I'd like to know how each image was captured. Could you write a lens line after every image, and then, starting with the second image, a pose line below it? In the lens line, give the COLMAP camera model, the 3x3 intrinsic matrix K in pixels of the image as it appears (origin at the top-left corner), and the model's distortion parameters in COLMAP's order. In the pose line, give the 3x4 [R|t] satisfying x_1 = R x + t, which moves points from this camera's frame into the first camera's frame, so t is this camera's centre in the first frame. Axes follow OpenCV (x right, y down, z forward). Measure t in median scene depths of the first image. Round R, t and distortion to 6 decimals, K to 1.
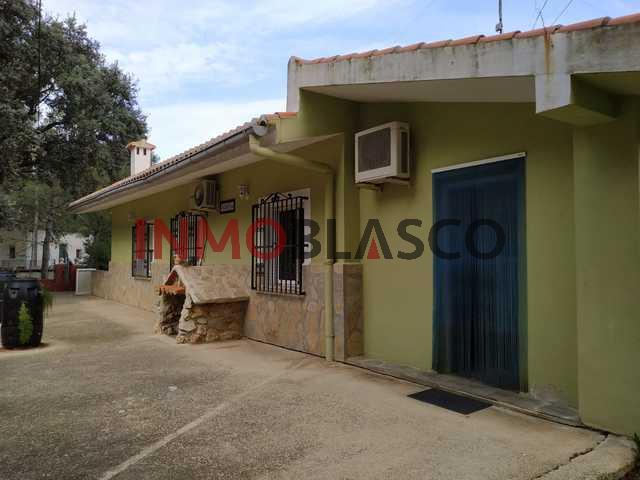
lens RADIAL K [[459.9, 0, 320.0], [0, 459.9, 241.6], [0, 0, 1]] dist [-0.010527, -0.005918]
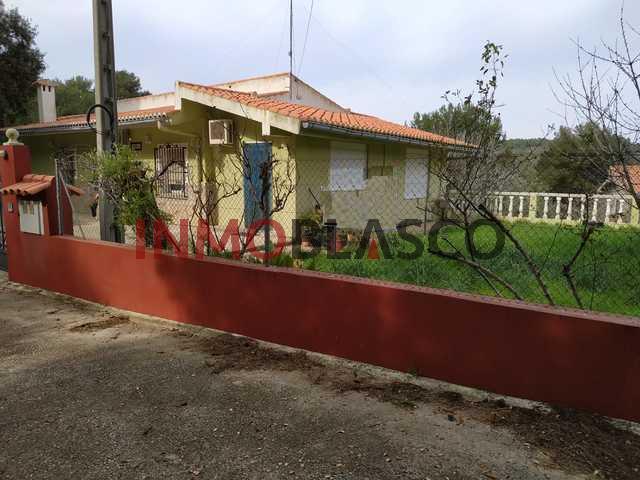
lens RADIAL K [[459.9, 0, 318.7], [0, 459.9, 241.4], [0, 0, 1]] dist [-0.010527, -0.005918]
pose [[0.968972, -0.027282, 0.245660, 0.022832], [-0.019438, 0.982400, 0.185773, -0.067301], [-0.246405, -0.184784, 0.951388, -0.902267]]
